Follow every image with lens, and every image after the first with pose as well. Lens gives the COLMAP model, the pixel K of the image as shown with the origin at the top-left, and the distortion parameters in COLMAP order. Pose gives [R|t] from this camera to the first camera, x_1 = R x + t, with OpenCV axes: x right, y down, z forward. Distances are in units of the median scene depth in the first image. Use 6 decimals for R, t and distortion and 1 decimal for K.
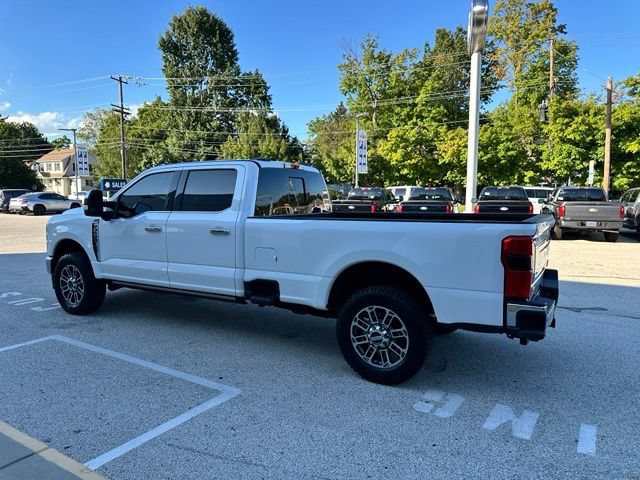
lens RADIAL K [[445.4, 0, 320.0], [0, 445.4, 240.0], [0, 0, 1]] dist [0.091295, -0.139203]
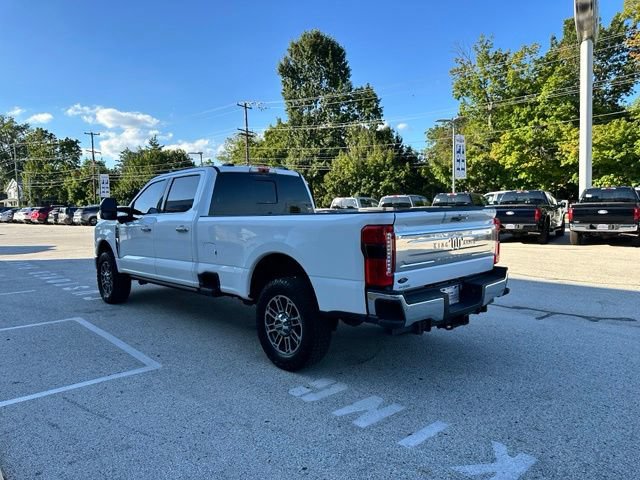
lens RADIAL K [[445.4, 0, 320.0], [0, 445.4, 240.0], [0, 0, 1]] dist [0.091295, -0.139203]
pose [[0.960745, -0.005710, -0.277375, 0.050622], [-0.001889, 0.999630, -0.027120, 0.004482], [0.277427, 0.026579, 0.960379, 0.000866]]
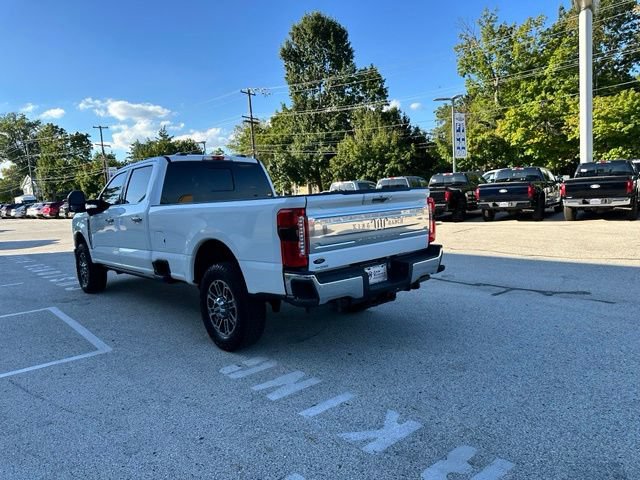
lens RADIAL K [[446.6, 0, 321.4], [0, 446.6, 242.0], [0, 0, 1]] dist [0.065530, -0.093172]
pose [[0.951424, -0.027626, -0.306643, 0.070216], [0.032227, 0.999431, 0.009950, 0.005208], [0.306194, -0.019349, 0.951773, 0.003396]]
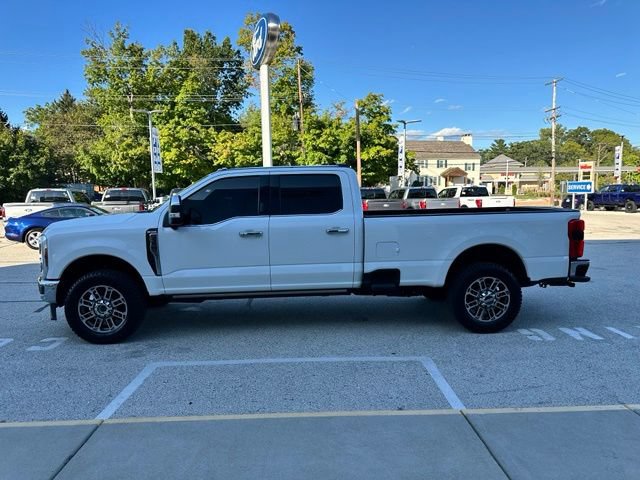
lens RADIAL K [[445.4, 0, 320.0], [0, 445.4, 240.0], [0, 0, 1]] dist [0.091295, -0.139203]
pose [[0.834811, -0.069590, 0.546121, -0.102821], [0.069553, 0.997362, 0.020769, -0.002779], [-0.546126, 0.020646, 0.837449, 0.012337]]
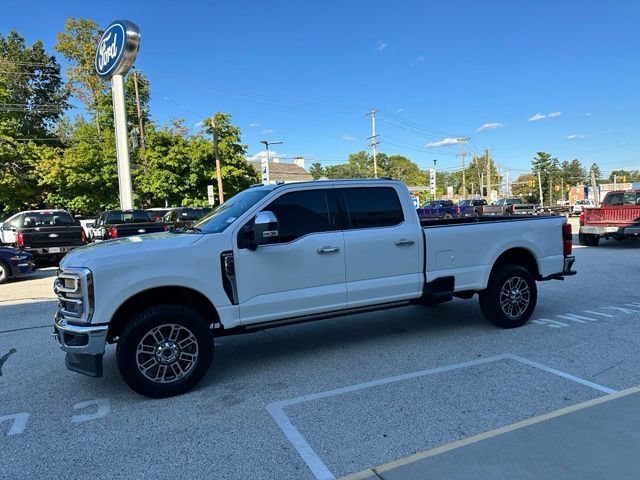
lens RADIAL K [[445.4, 0, 320.0], [0, 445.4, 240.0], [0, 0, 1]] dist [0.091295, -0.139203]
pose [[0.566441, -0.080525, 0.820159, -0.149662], [0.122434, 0.992393, 0.012877, -0.007933], [-0.814957, 0.093121, 0.571991, 0.063852]]
